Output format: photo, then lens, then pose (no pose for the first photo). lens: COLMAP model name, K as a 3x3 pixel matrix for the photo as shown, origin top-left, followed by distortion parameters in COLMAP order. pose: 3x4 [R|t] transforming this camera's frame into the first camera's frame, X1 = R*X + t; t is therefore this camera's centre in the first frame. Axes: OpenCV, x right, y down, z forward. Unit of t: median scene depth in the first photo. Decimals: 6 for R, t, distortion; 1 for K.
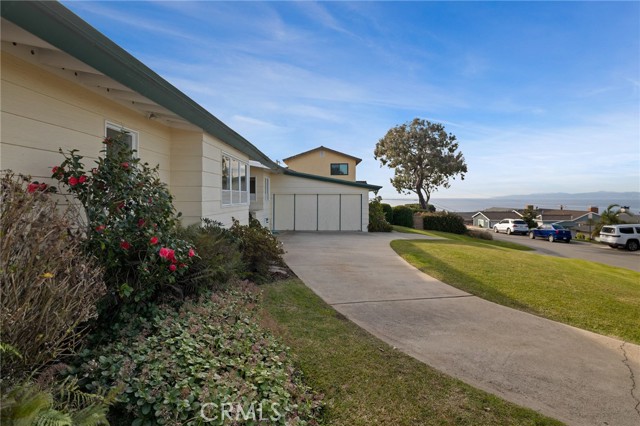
lens RADIAL K [[326.8, 0, 320.8], [0, 326.8, 202.2], [0, 0, 1]] dist [-0.005428, -0.000633]
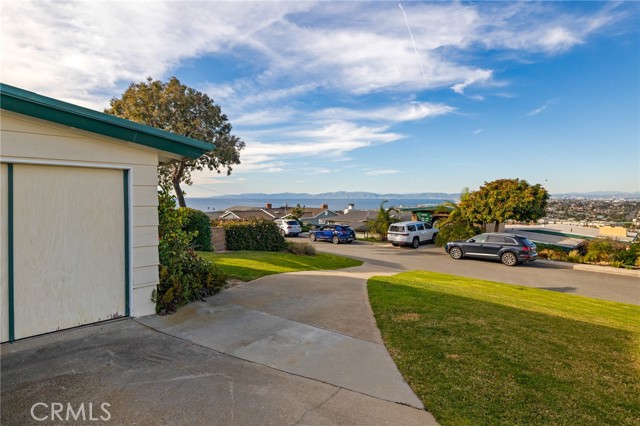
lens RADIAL K [[326.8, 0, 320.8], [0, 326.8, 202.2], [0, 0, 1]] dist [-0.005428, -0.000633]
pose [[0.706719, -0.008542, 0.707443, 0.034632], [0.006902, 0.999963, 0.005179, 0.000164], [-0.707461, 0.001223, 0.706752, 0.469005]]
